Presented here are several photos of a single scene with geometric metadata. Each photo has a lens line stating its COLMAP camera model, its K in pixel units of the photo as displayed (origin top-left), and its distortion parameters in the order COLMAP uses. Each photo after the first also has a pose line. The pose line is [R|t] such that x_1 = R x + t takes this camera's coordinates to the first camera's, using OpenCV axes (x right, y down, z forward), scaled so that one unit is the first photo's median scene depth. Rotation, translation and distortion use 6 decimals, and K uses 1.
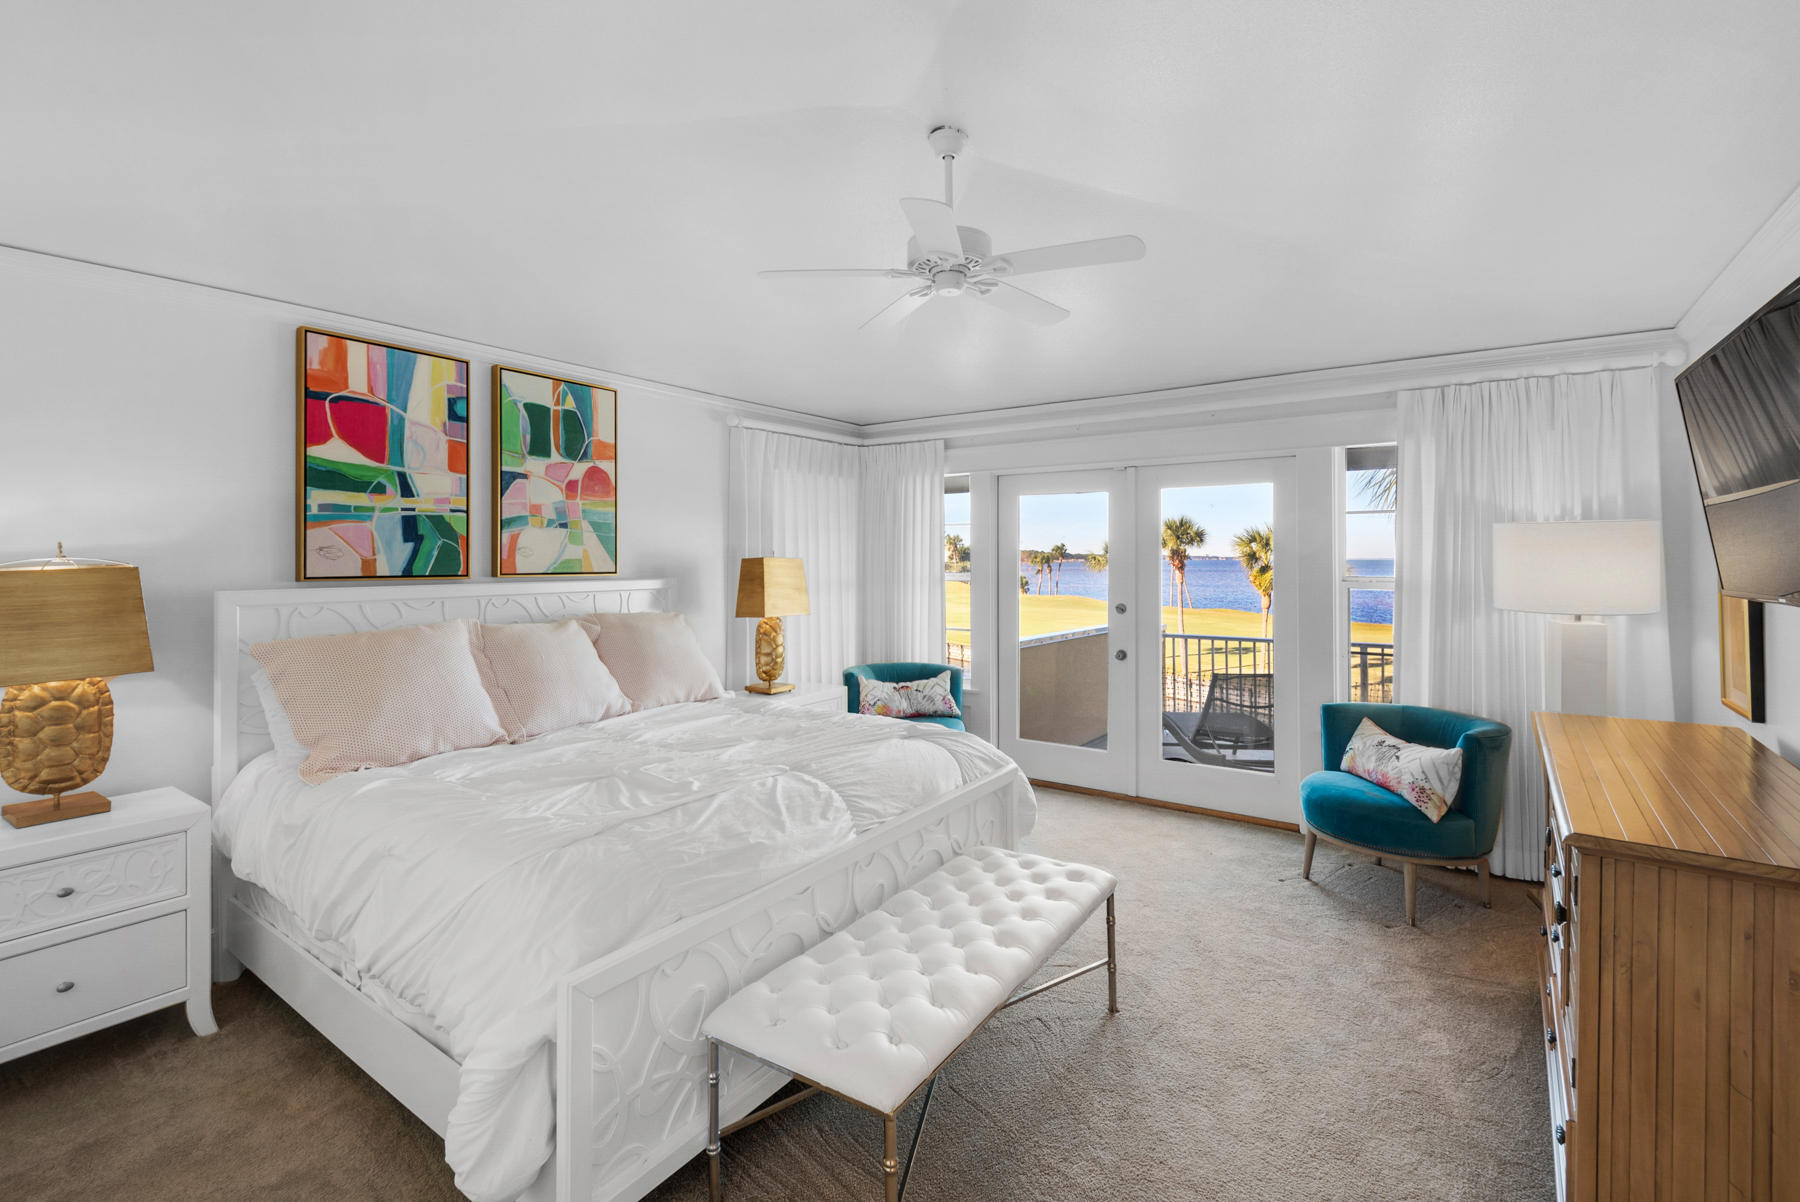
lens RADIAL K [[827.4, 0, 899.6], [0, 827.4, 562.0], [0, 0, 1]] dist [-0.002560, -0.000124]
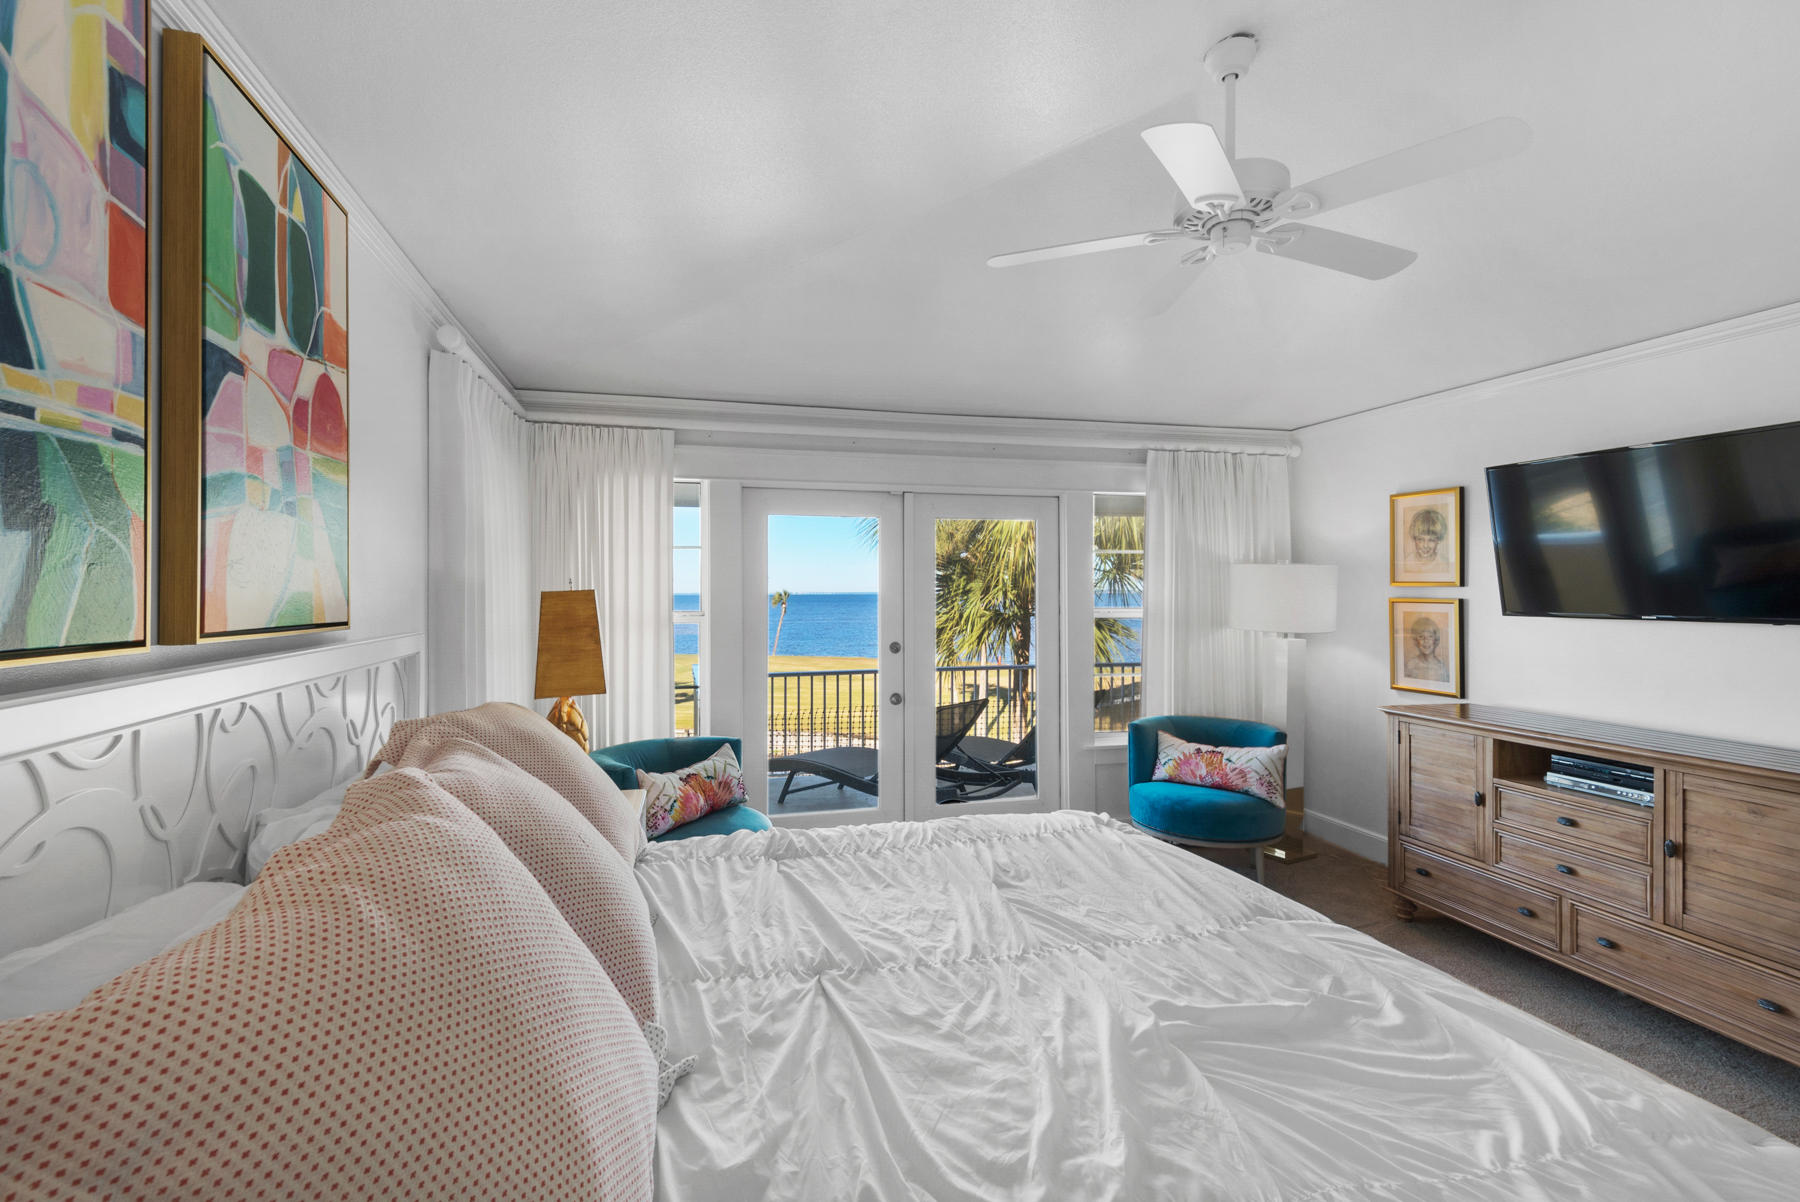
lens RADIAL K [[845.6, 0, 896.5], [0, 845.6, 586.1], [0, 0, 1]] dist [0.039662, -0.000160]
pose [[0.634158, 0.006903, 0.773173, -0.553396], [0.004371, 0.999912, -0.012512, 0.000443], [-0.773191, 0.011314, 0.634072, 0.513342]]
